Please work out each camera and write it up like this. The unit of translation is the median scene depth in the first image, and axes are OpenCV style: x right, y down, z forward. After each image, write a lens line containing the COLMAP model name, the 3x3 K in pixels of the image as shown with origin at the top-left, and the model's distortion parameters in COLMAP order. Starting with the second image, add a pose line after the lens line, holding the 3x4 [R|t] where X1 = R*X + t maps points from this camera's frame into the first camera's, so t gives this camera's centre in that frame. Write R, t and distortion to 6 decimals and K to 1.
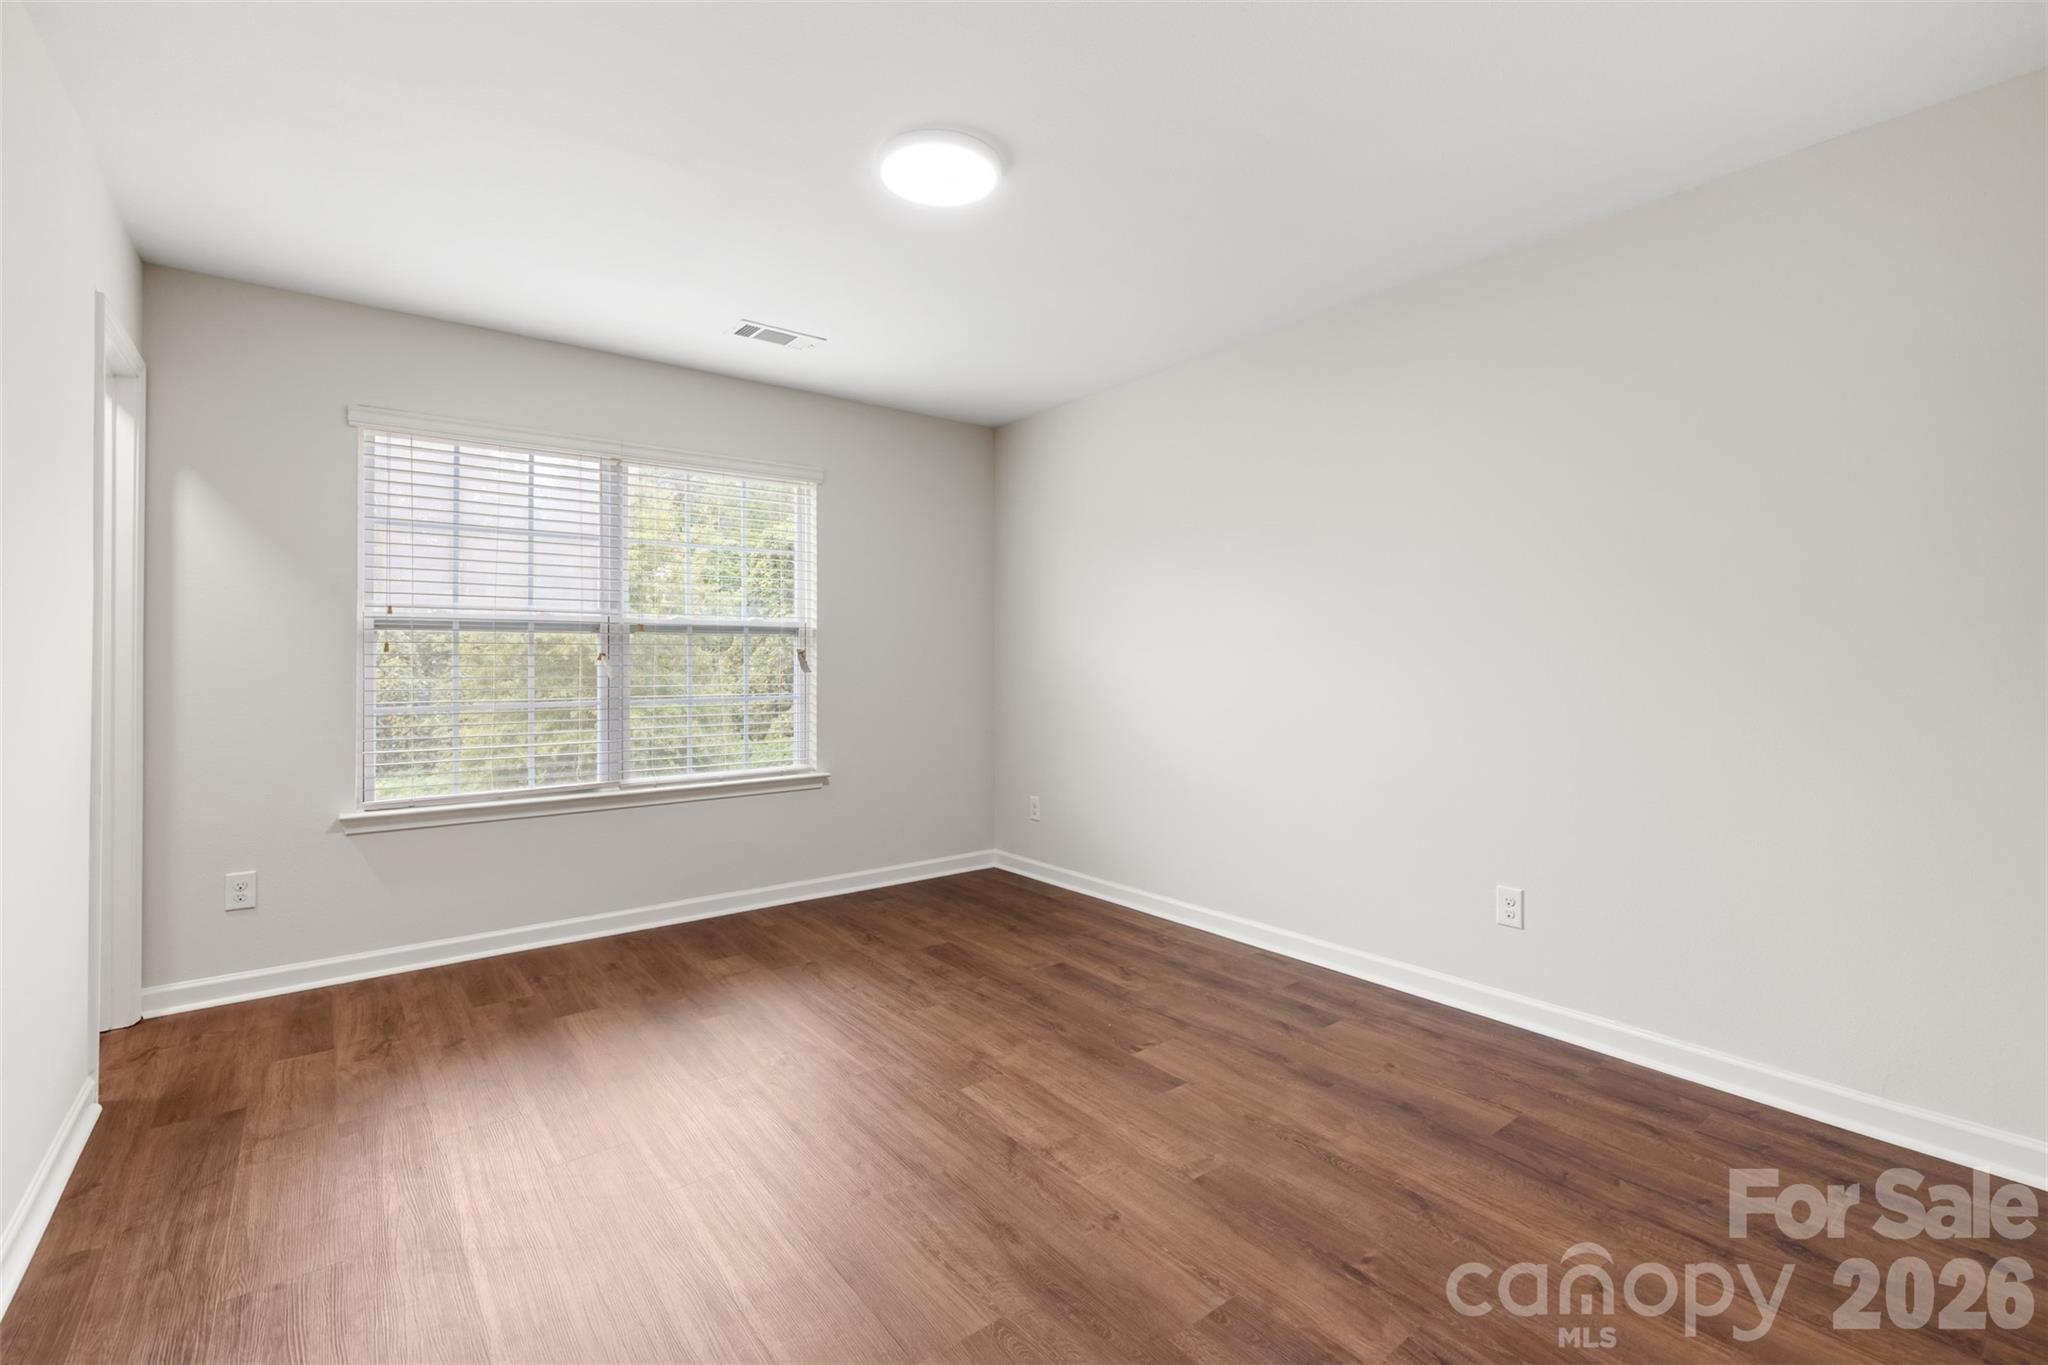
lens RADIAL K [[866.4, 0, 1024.3], [0, 866.4, 664.8], [0, 0, 1]] dist [0.004842, -0.000796]
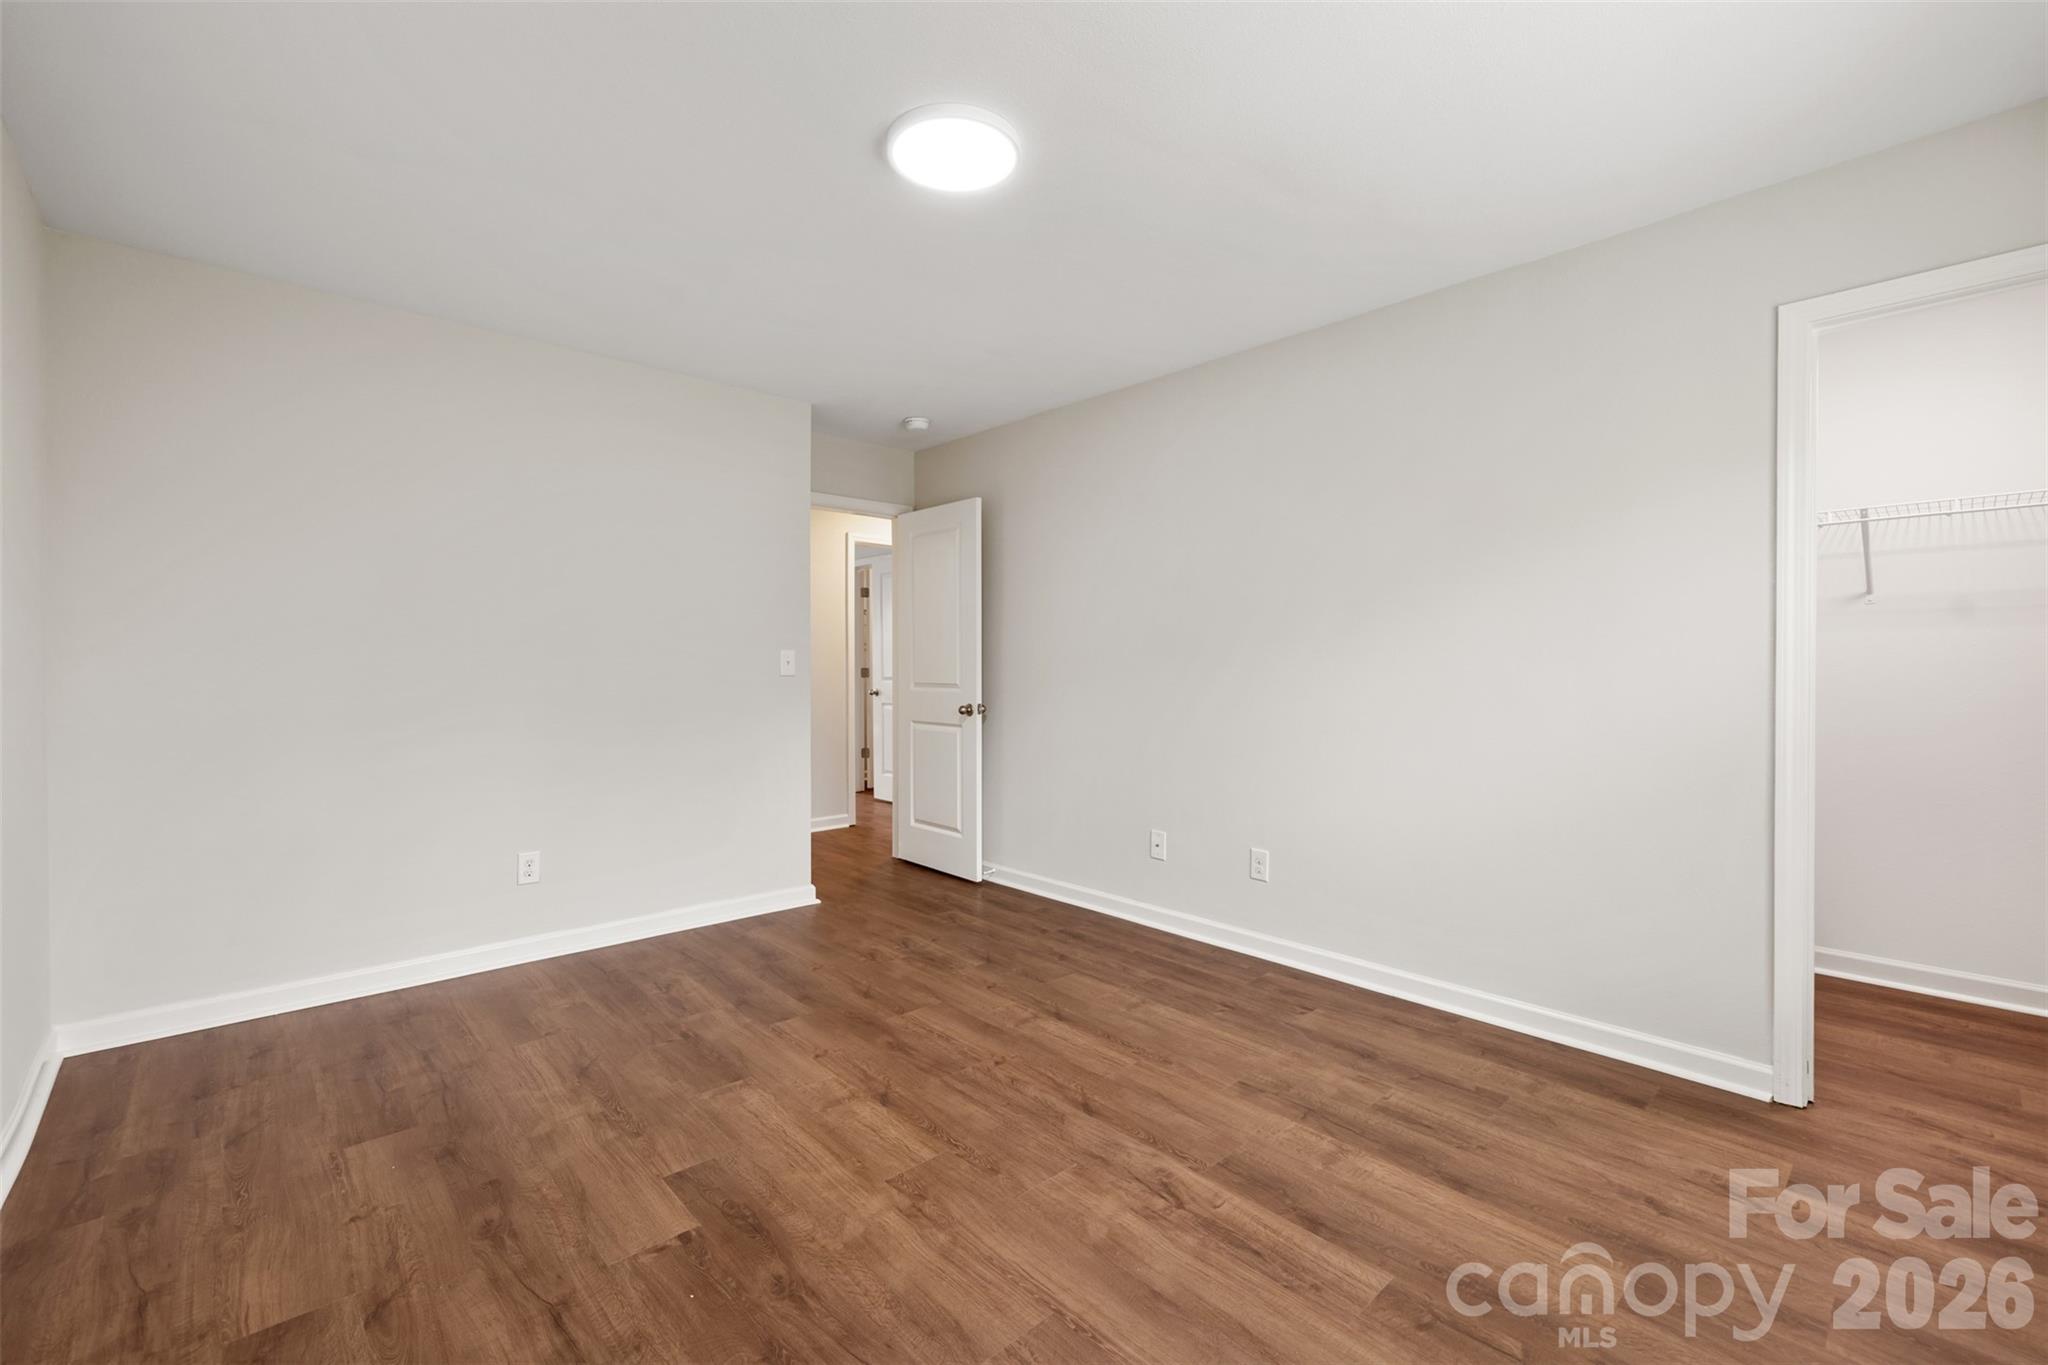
lens RADIAL K [[866.4, 0, 1025.5], [0, 866.4, 672.5], [0, 0, 1]] dist [0.004842, -0.000796]
pose [[-0.996628, 0.003086, -0.081994, -0.098315], [0.001487, 0.999808, 0.019555, -0.020028], [0.082038, 0.019367, -0.996441, 1.967305]]
